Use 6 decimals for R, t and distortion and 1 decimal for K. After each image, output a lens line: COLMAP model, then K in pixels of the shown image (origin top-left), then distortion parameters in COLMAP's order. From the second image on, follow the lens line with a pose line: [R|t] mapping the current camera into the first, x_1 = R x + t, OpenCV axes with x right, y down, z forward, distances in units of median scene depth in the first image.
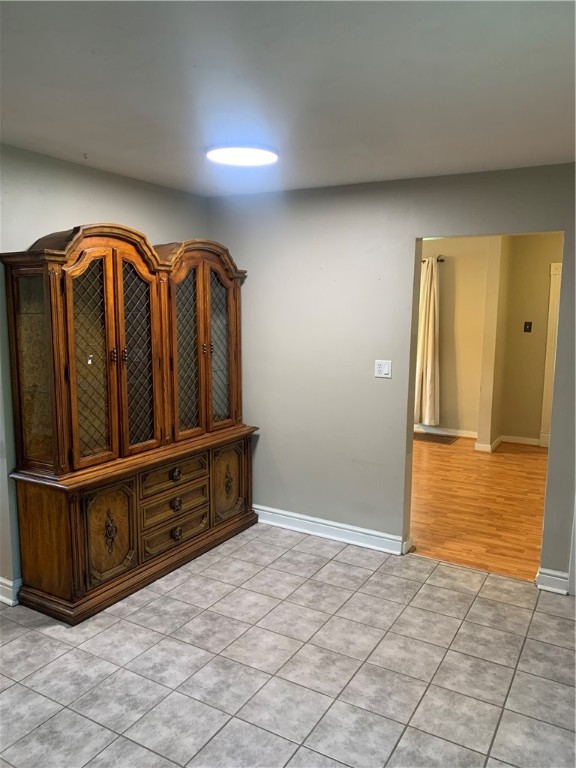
lens RADIAL K [[602.3, 0, 287.9], [0, 602.3, 386.0], [0, 0, 1]] dist [0.034762, -0.000770]
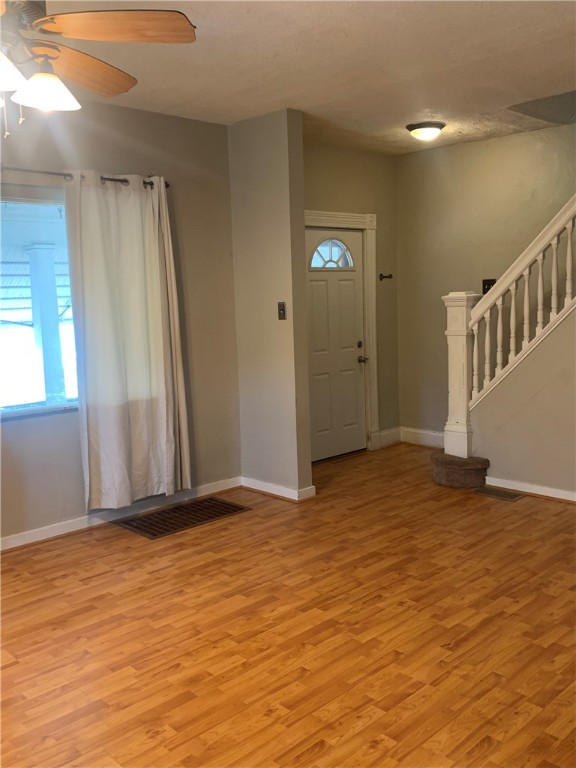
lens RADIAL K [[707.9, 0, 288.6], [0, 707.9, 386.9], [0, 0, 1]] dist [0.016476, 0.000000]
pose [[0.276668, -0.140882, 0.950583, -0.443426], [0.156460, 0.982600, 0.100090, -0.100721], [-0.948143, 0.121037, 0.293896, 0.973315]]
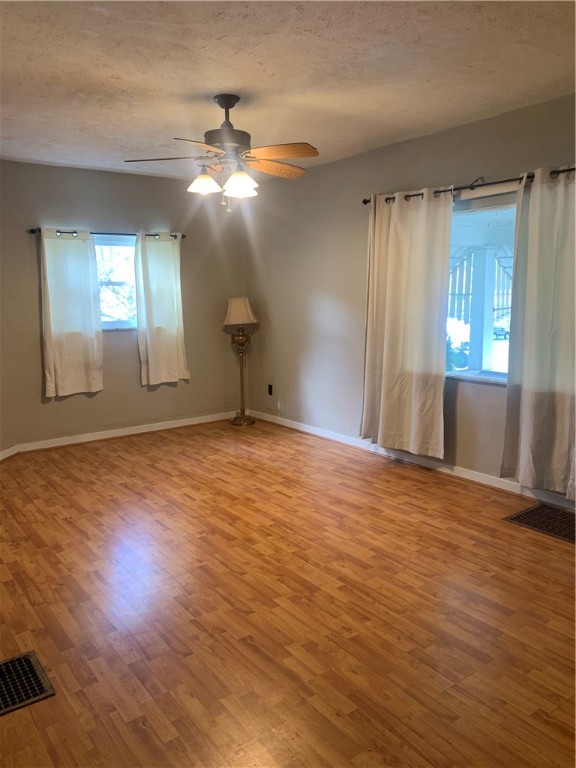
lens RADIAL K [[602.3, 0, 287.9], [0, 602.3, 380.1], [0, 0, 1]] dist [0.034762, -0.000770]
pose [[0.918481, 0.043875, -0.393024, 0.272833], [-0.035690, 0.998967, 0.028113, -0.054376], [0.393852, -0.011794, 0.919098, 0.619470]]
